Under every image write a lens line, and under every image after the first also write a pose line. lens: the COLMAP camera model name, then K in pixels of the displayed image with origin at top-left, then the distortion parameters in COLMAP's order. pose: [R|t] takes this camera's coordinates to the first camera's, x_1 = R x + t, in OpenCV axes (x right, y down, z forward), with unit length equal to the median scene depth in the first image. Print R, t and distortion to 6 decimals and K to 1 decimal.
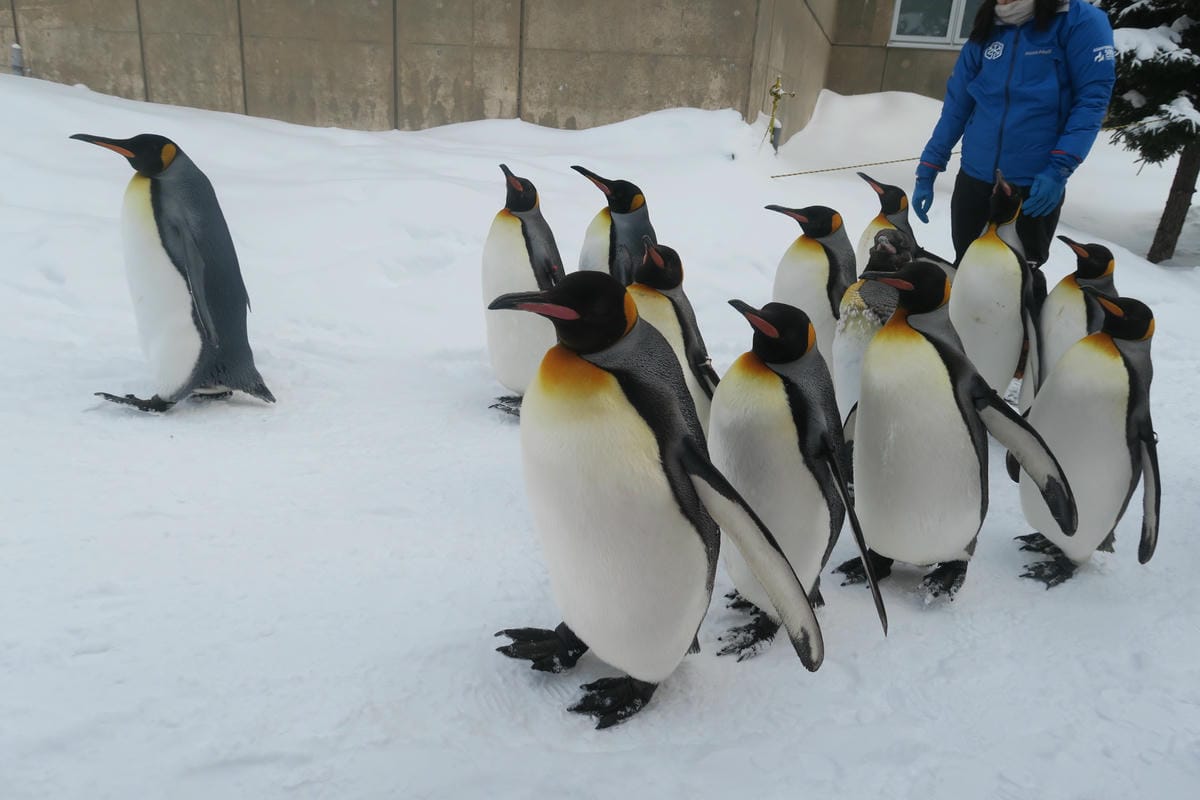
lens RADIAL K [[897.6, 0, 600.0], [0, 897.6, 400.0], [0, 0, 1]] dist [-0.002125, -0.005714]
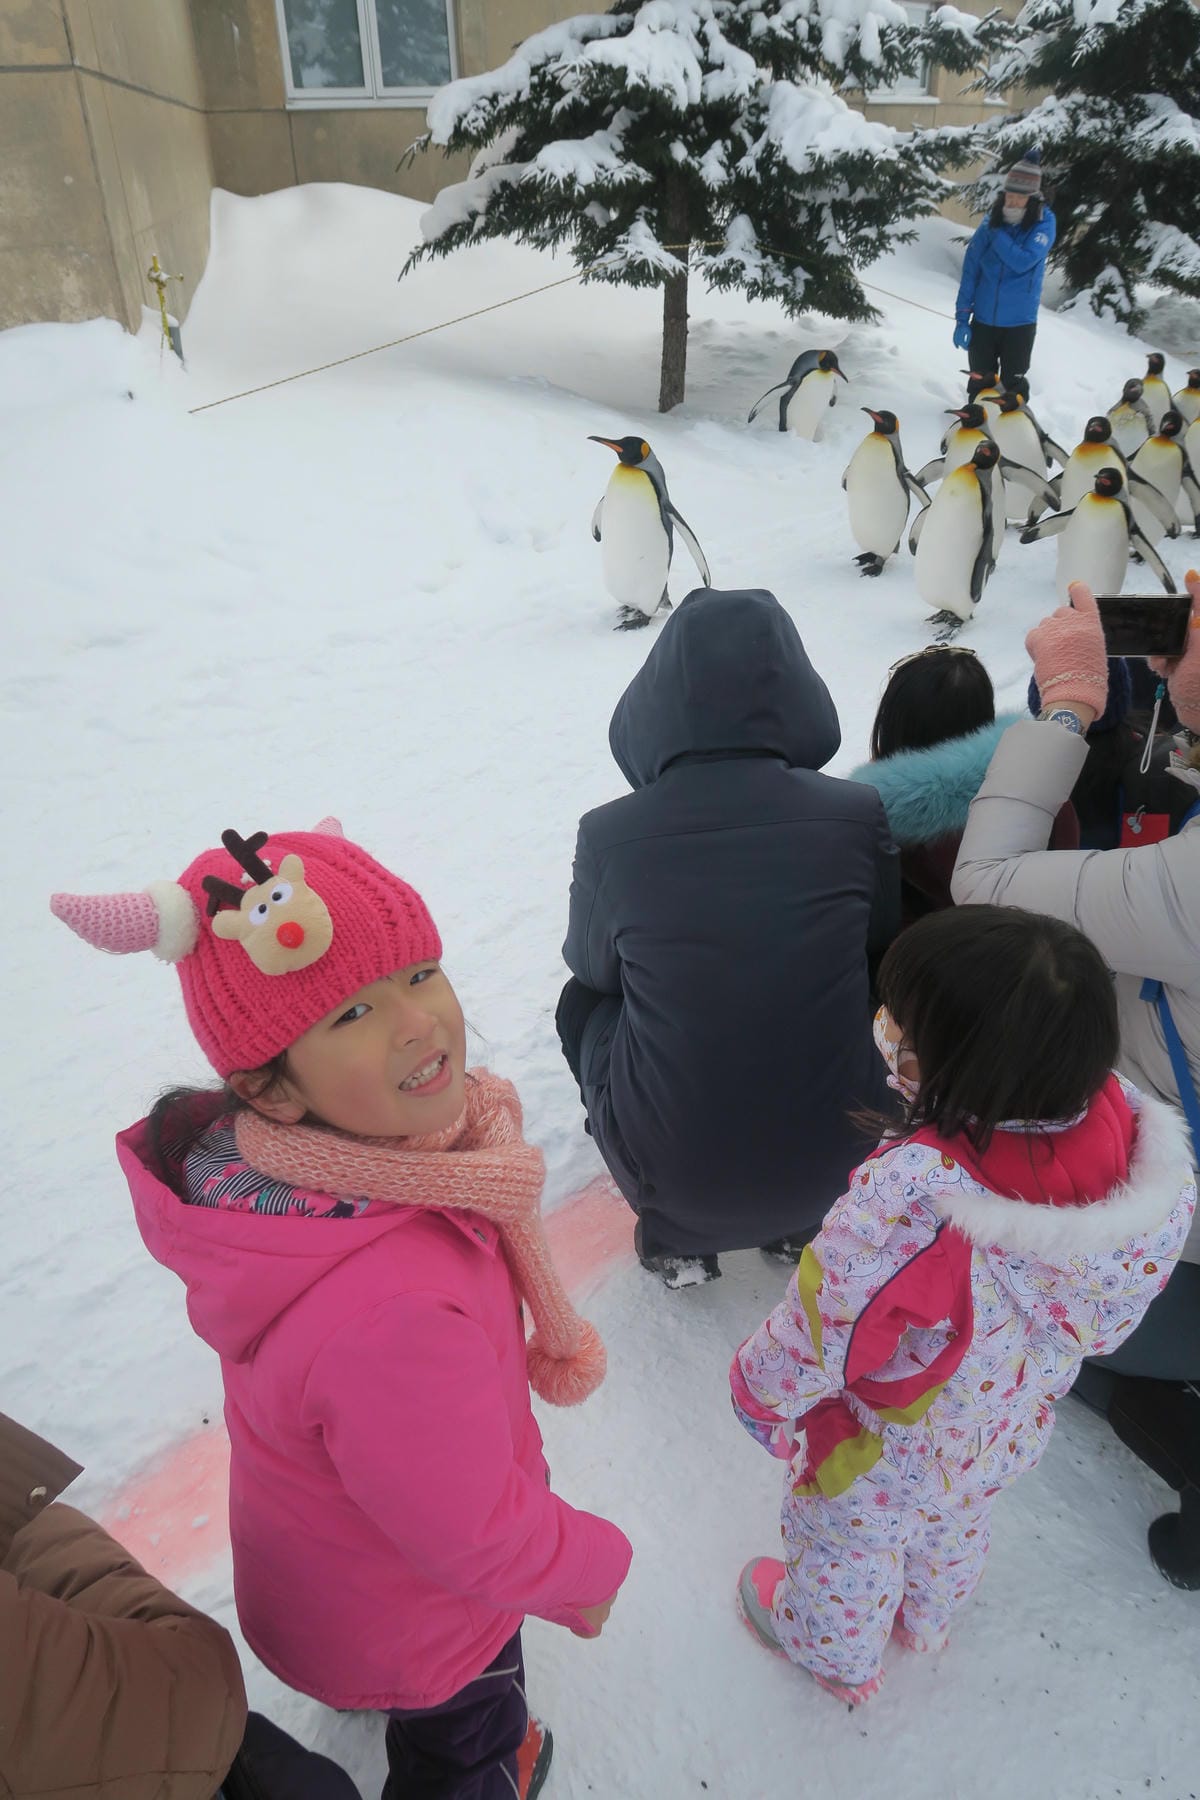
lens RADIAL K [[1346.4, 0, 600.0], [0, 1346.4, 900.0], [0, 0, 1]] dist [-0.002125, -0.005714]
pose [[0.883369, -0.316703, 0.345483, -0.023781], [0.242340, 0.939605, 0.241690, -0.046666], [-0.401161, -0.129777, 0.906768, -0.205563]]
